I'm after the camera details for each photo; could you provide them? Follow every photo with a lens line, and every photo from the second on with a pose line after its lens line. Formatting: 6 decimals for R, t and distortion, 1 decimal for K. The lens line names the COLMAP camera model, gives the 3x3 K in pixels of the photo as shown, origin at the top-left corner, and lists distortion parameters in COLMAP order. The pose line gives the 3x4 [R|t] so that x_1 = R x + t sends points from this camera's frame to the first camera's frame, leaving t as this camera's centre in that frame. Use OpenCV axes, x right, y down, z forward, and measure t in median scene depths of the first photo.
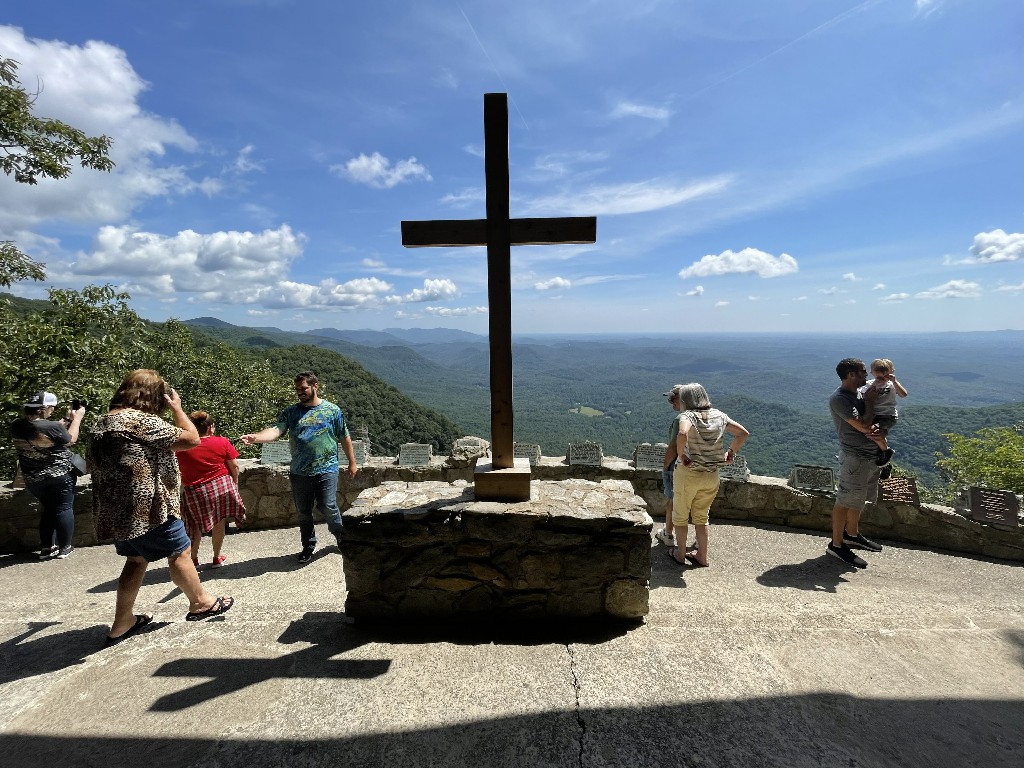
lens RADIAL K [[412.7, 0, 510.4], [0, 412.7, 388.8], [0, 0, 1]] dist [-0.001247, 0.000653]
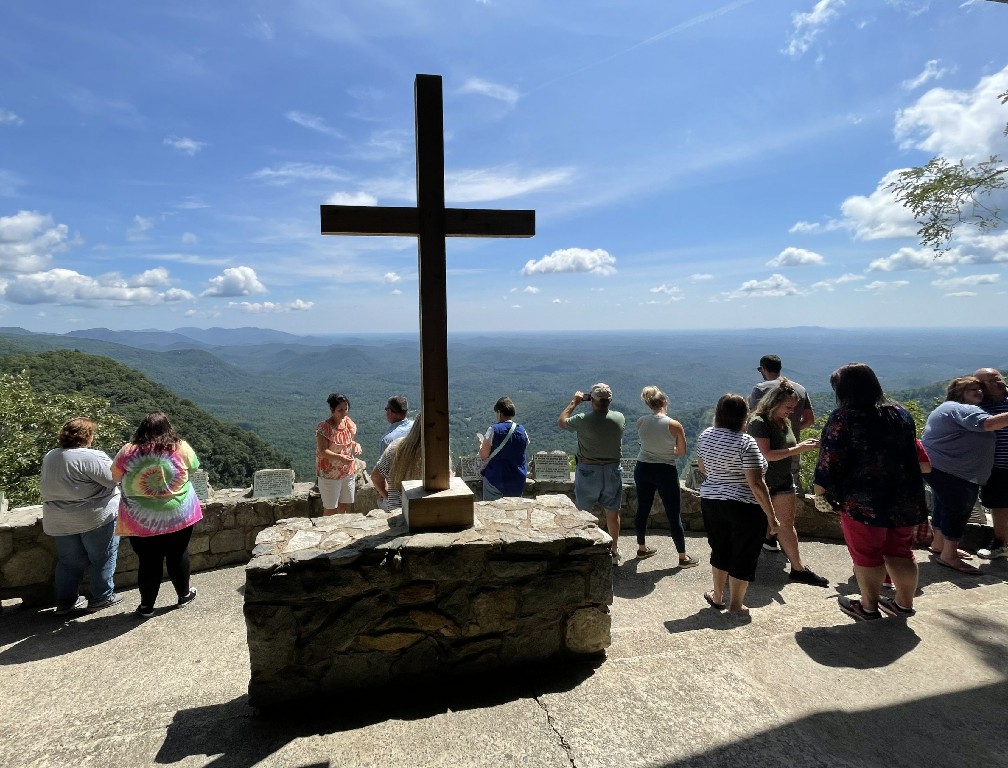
lens RADIAL K [[472.0, 0, 432.3], [0, 472.0, 354.0], [0, 0, 1]] dist [0.000490, 0.001061]
pose [[0.978282, -0.017025, 0.206576, -0.241395], [0.035042, 0.995860, -0.083874, -0.008617], [-0.204293, 0.089291, 0.974829, 0.028117]]
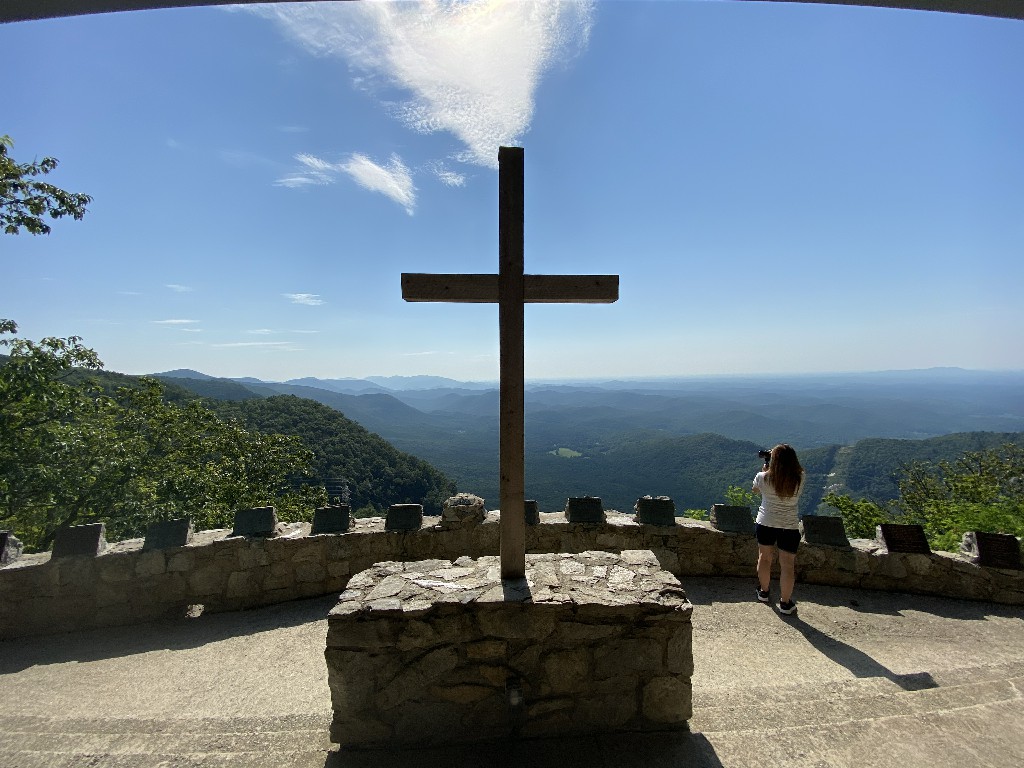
lens RADIAL K [[401.3, 0, 513.0], [0, 401.3, 386.2], [0, 0, 1]] dist [-0.003583, -0.001469]
pose [[0.998064, -0.020087, 0.058856, -0.071449], [0.026683, 0.993178, -0.113512, -0.051278], [-0.056174, 0.114863, 0.991792, 0.118249]]
